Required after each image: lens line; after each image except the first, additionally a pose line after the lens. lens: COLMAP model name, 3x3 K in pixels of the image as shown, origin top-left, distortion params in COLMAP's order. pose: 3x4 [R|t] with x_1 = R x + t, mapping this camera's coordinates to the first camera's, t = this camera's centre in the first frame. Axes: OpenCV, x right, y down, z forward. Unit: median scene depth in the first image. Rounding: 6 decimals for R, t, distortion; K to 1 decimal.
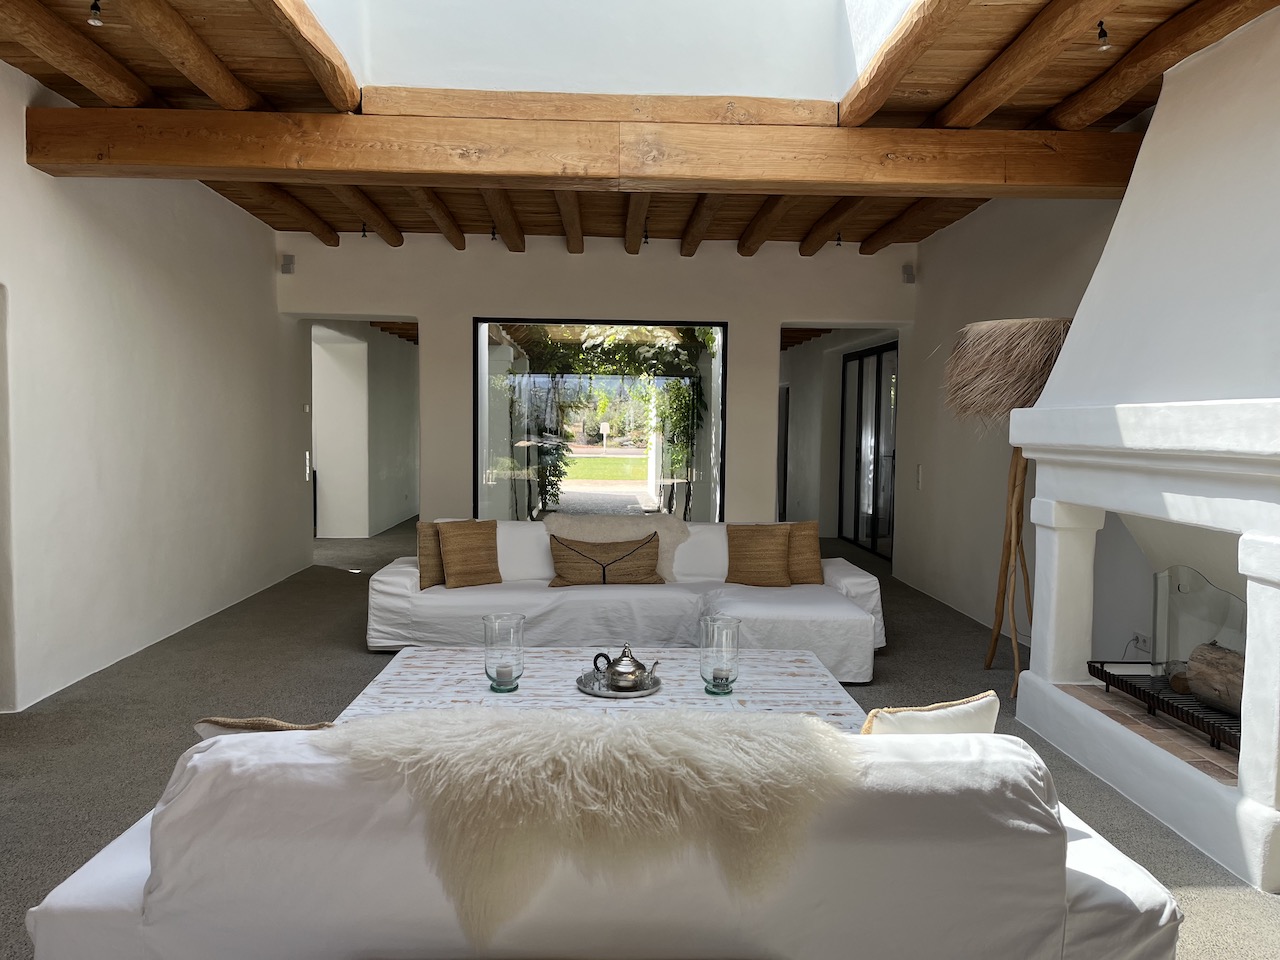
lens RADIAL K [[967.6, 0, 638.9], [0, 967.6, 480.2], [0, 0, 1]] dist [0.061491, -0.001141]
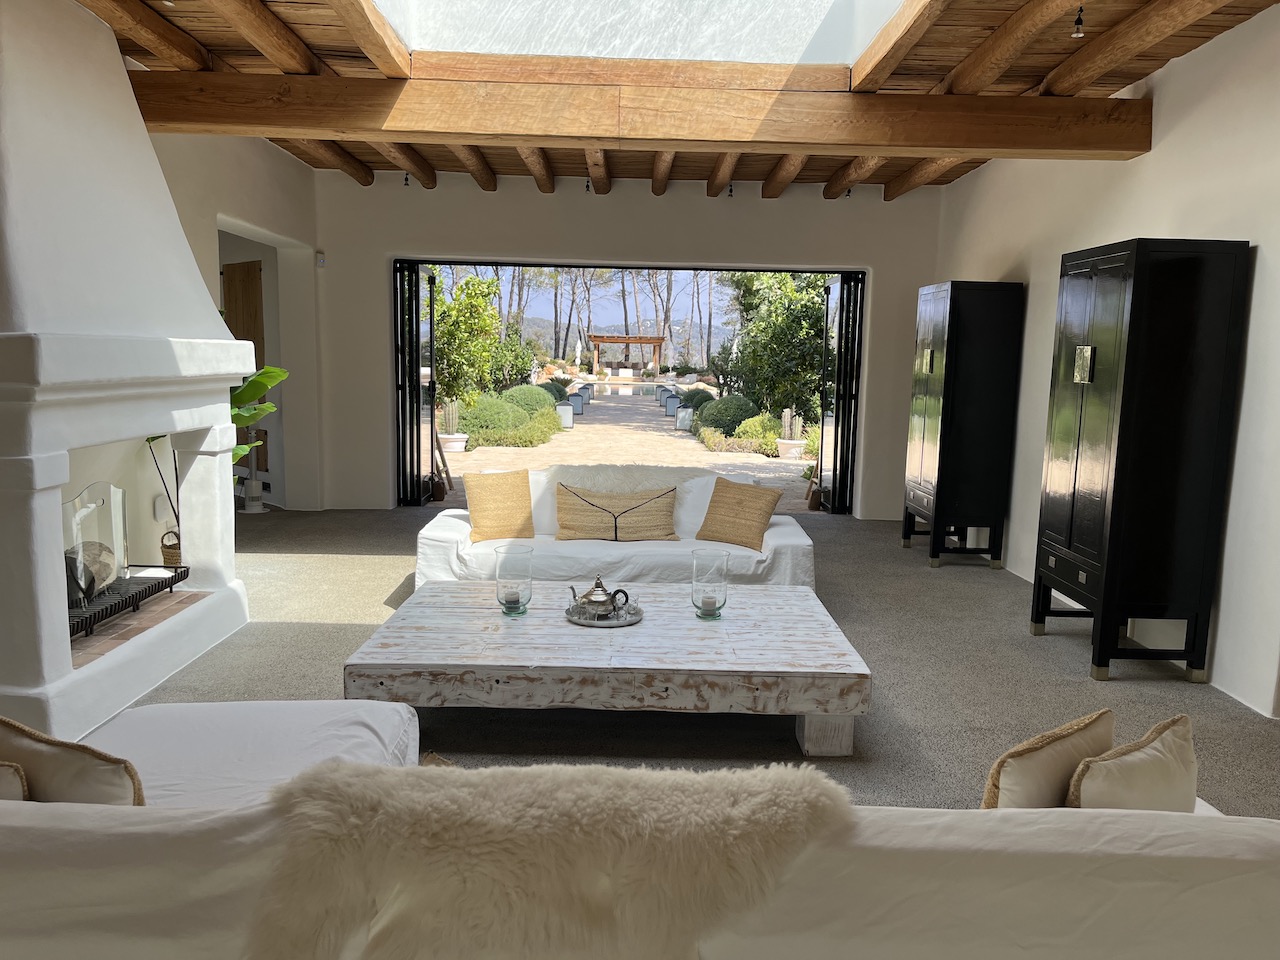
lens RADIAL K [[967.6, 0, 642.2], [0, 967.6, 489.2], [0, 0, 1]] dist [0.061491, -0.001141]
pose [[-0.999212, -0.035735, 0.017283, -0.078525], [-0.031752, 0.980826, 0.192280, -0.138544], [-0.023823, 0.191579, -0.981188, 2.083257]]
